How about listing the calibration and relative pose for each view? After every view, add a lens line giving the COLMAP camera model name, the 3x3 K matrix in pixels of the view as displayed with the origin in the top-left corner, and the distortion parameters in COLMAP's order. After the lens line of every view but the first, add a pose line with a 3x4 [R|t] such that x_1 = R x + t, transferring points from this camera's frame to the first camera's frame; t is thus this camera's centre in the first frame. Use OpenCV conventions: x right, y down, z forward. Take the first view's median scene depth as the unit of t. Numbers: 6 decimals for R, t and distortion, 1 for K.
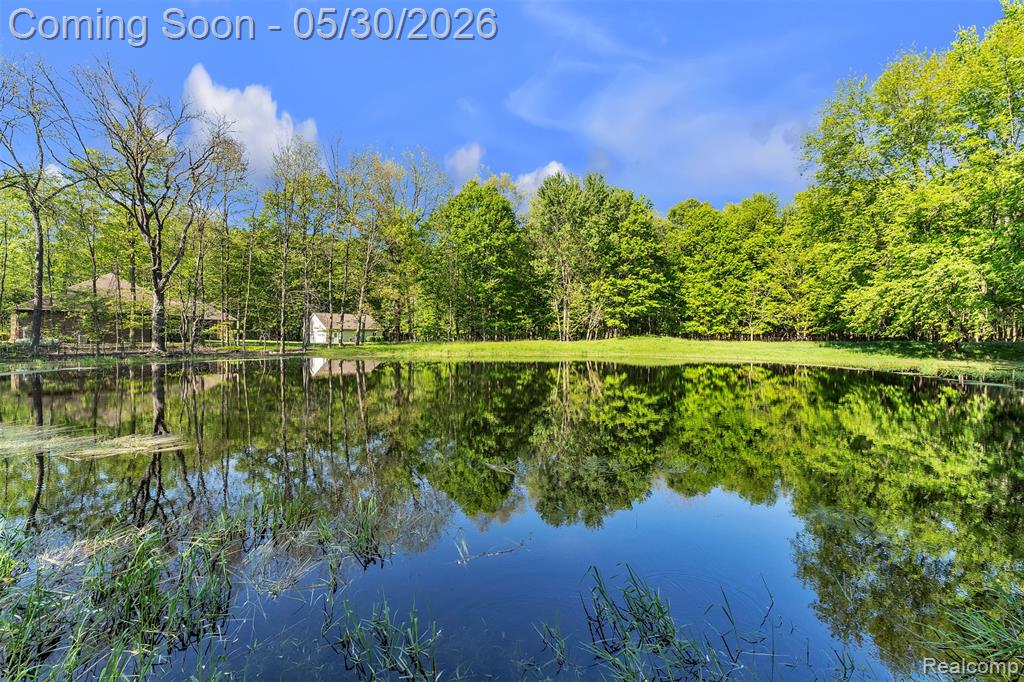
lens RADIAL K [[438.3, 0, 514.7], [0, 438.3, 340.9], [0, 0, 1]] dist [0.013296, 0.000456]
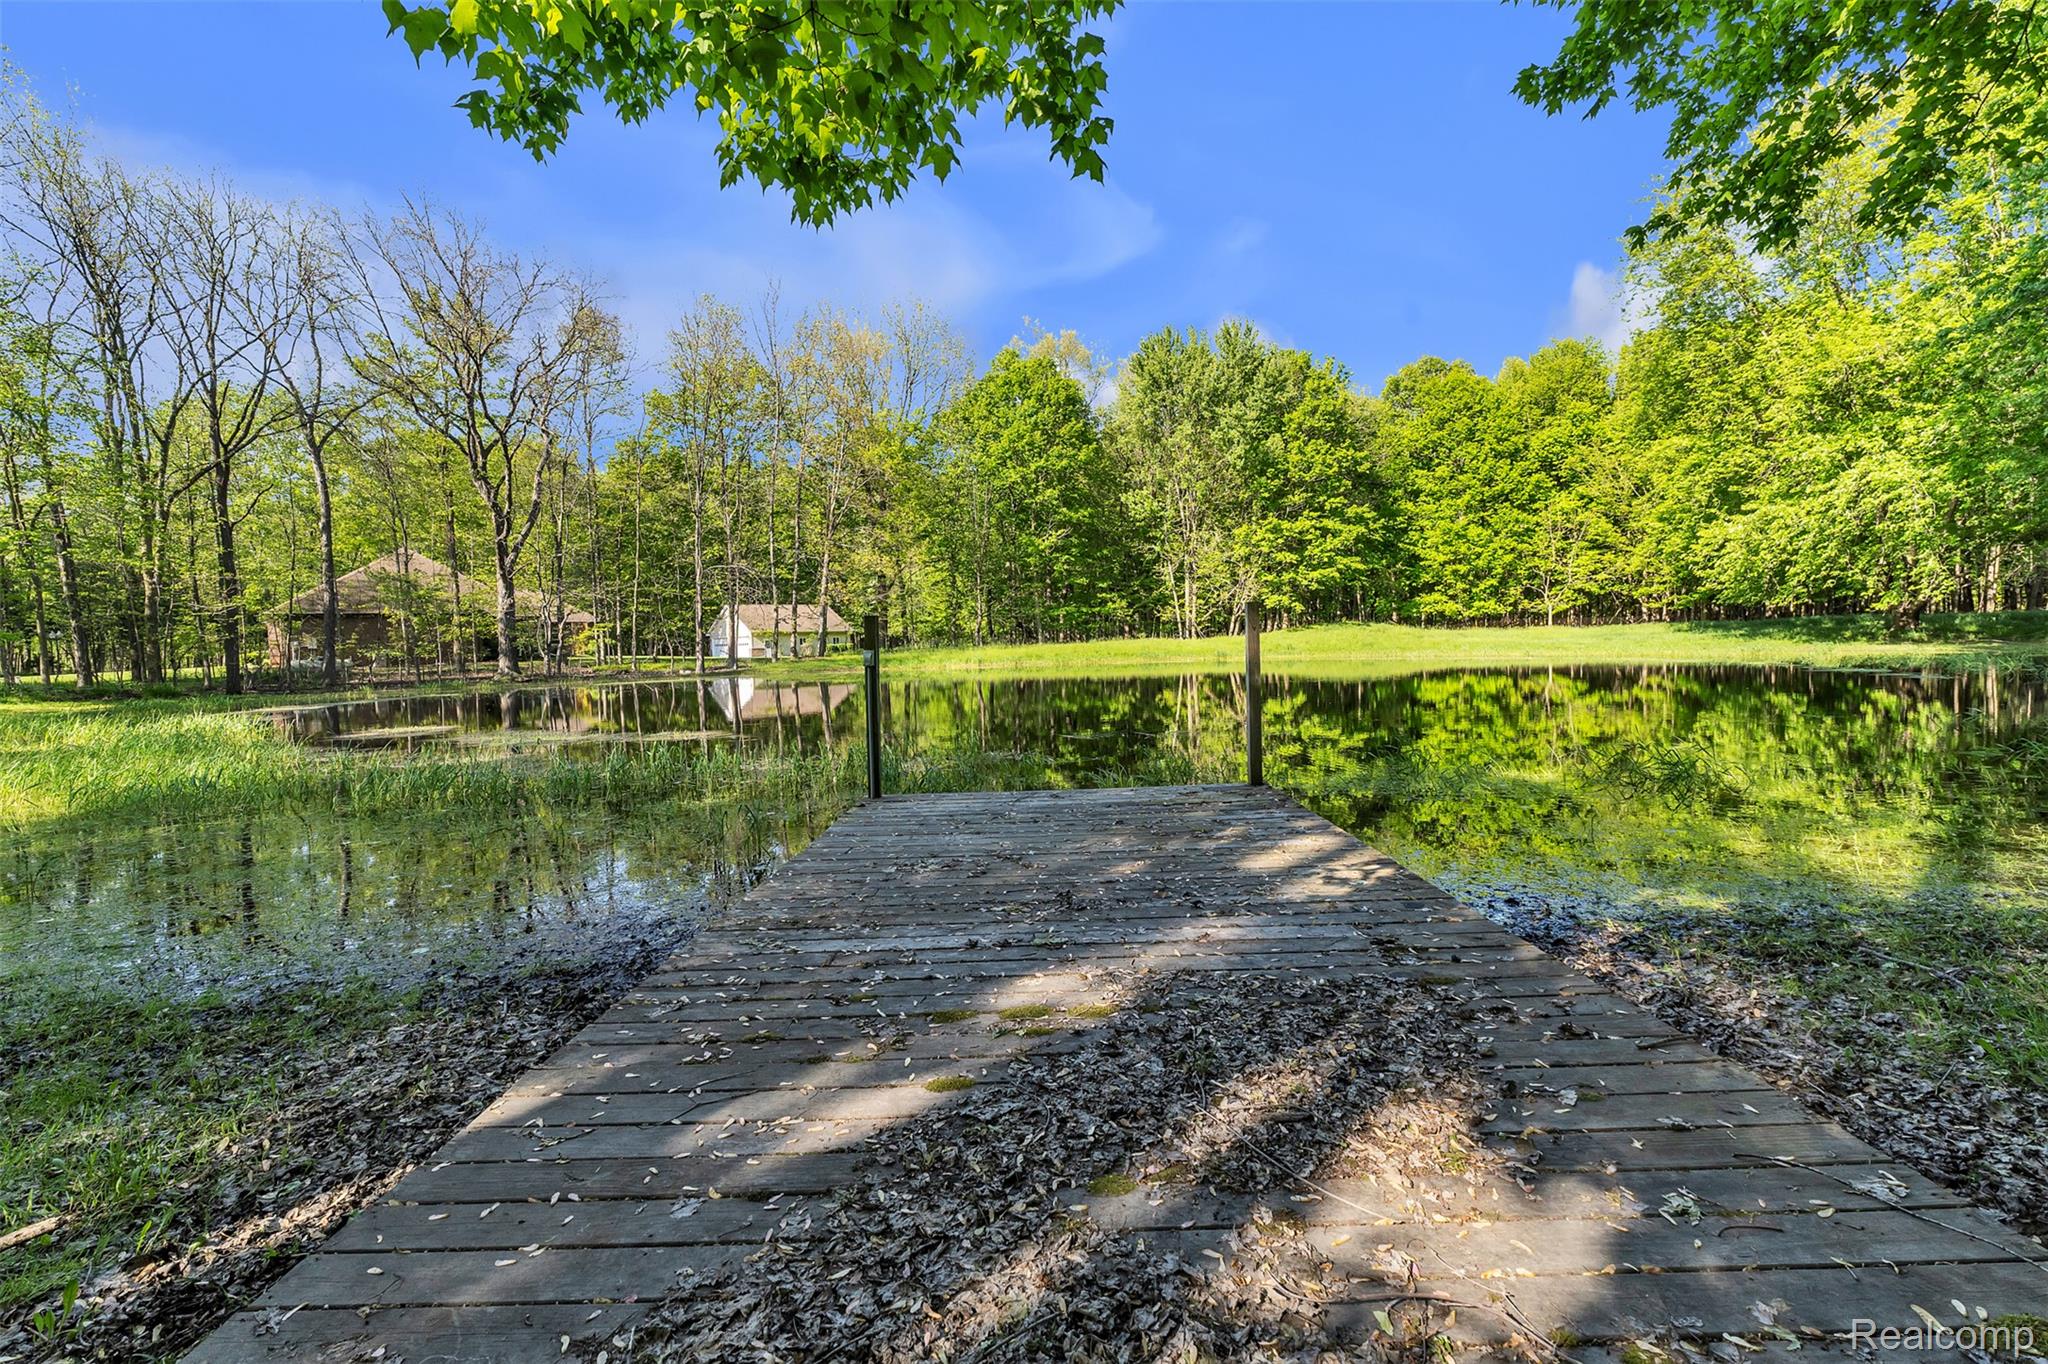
lens RADIAL K [[876.6, 0, 1029.6], [0, 876.6, 678.3], [0, 0, 1]] dist [0.013296, 0.000456]
pose [[0.996551, -0.030227, -0.077282, 0.000660], [0.032692, 0.998990, 0.030838, 0.010392], [0.076272, -0.033258, 0.996532, -0.105461]]
